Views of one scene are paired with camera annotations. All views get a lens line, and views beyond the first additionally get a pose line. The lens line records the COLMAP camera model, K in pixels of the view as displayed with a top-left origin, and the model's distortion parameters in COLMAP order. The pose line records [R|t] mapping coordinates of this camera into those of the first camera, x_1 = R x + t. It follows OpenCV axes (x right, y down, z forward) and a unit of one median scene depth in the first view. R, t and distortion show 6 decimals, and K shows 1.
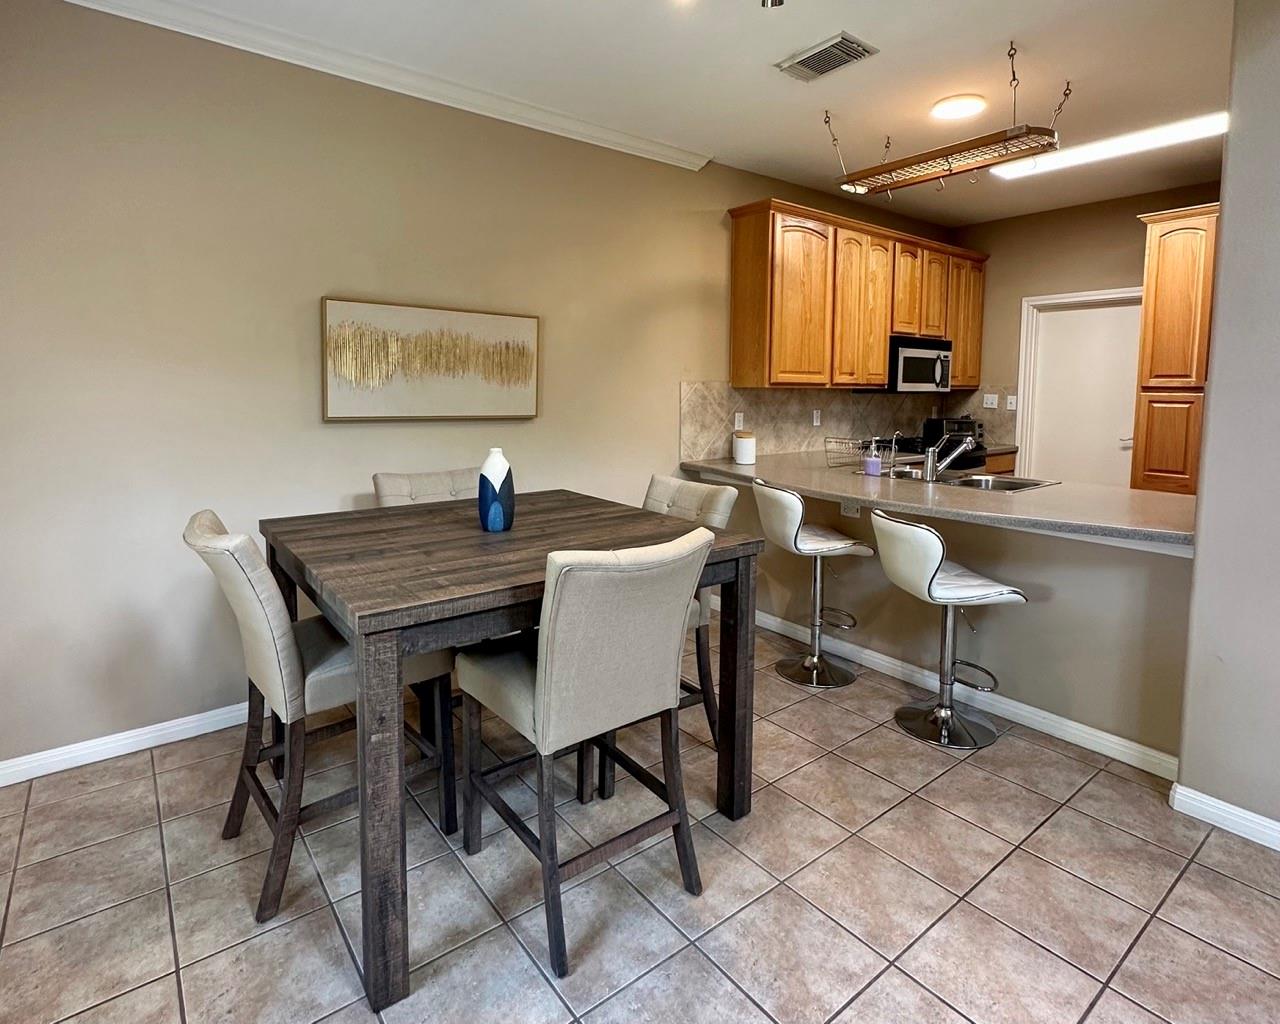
lens RADIAL K [[677.1, 0, 652.2], [0, 677.1, 441.8], [0, 0, 1]] dist [-0.006083, 0.003020]
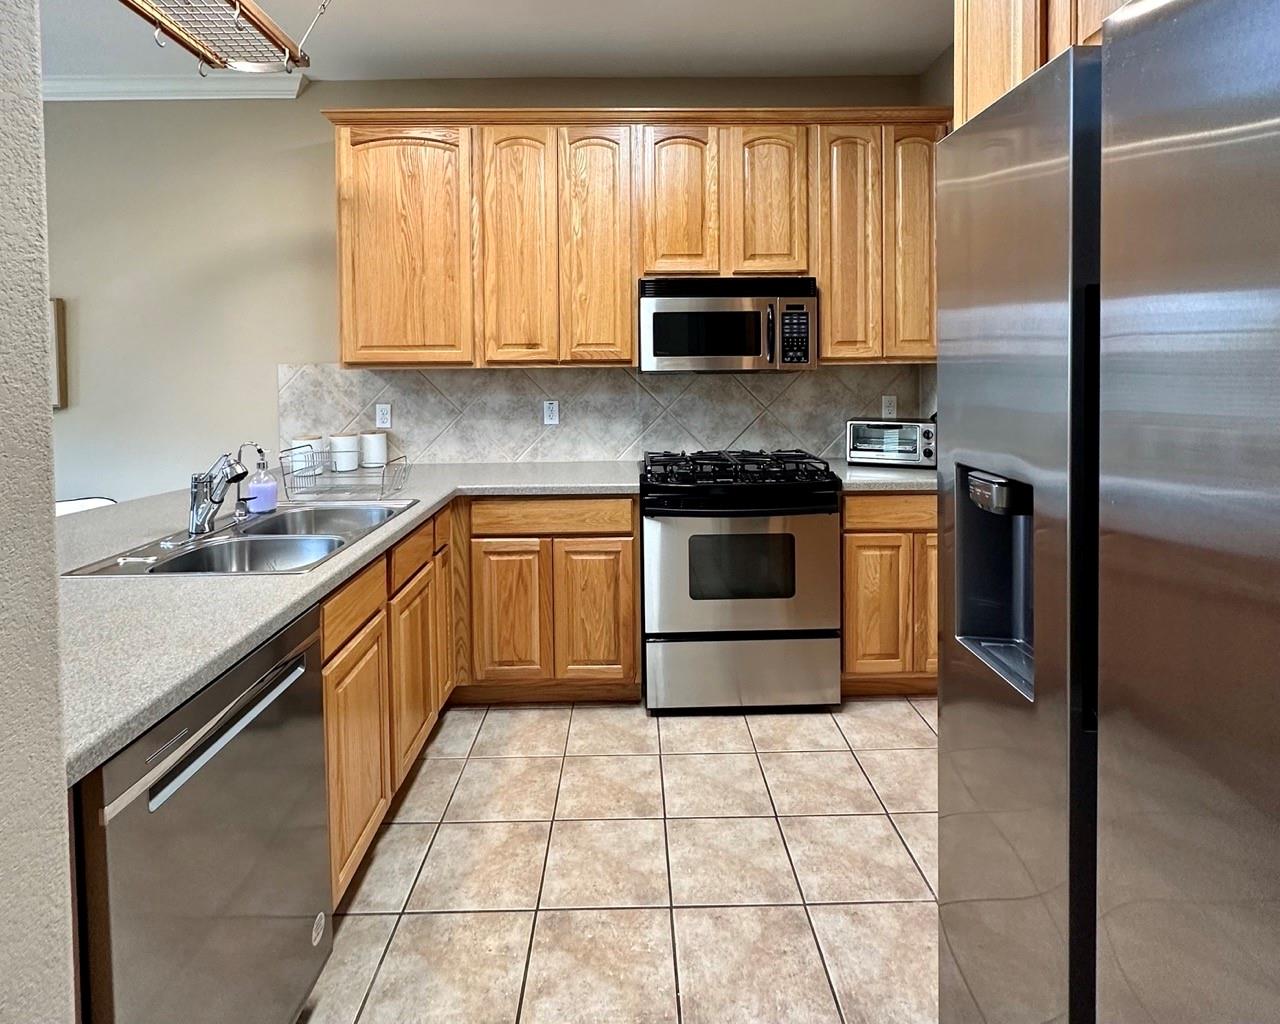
lens RADIAL K [[677.1, 0, 649.0], [0, 677.1, 380.6], [0, 0, 1]] dist [-0.006083, 0.003020]
pose [[0.796661, -0.003559, -0.604416, 0.751721], [-0.032314, 0.998302, -0.048470, -0.039270], [0.603562, 0.058145, 0.795193, 0.551184]]
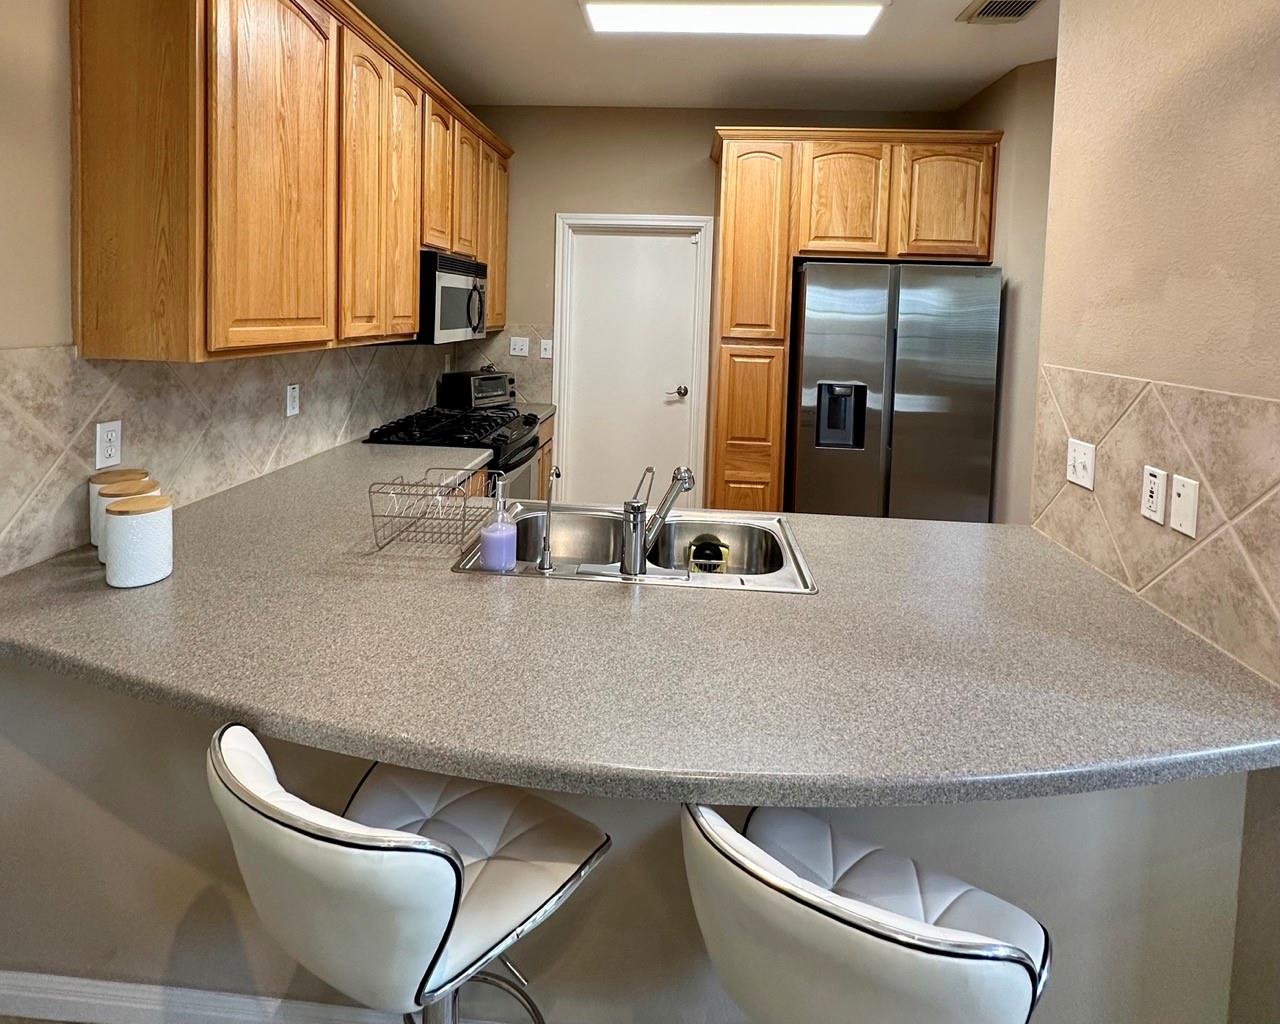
lens RADIAL K [[677.1, 0, 636.2], [0, 677.1, 340.8], [0, 0, 1]] dist [-0.006083, 0.003020]
pose [[0.680343, -0.021575, 0.732577, 0.048791], [0.034785, 0.999391, -0.002872, -0.072573], [-0.732068, 0.027437, 0.680679, 0.481429]]
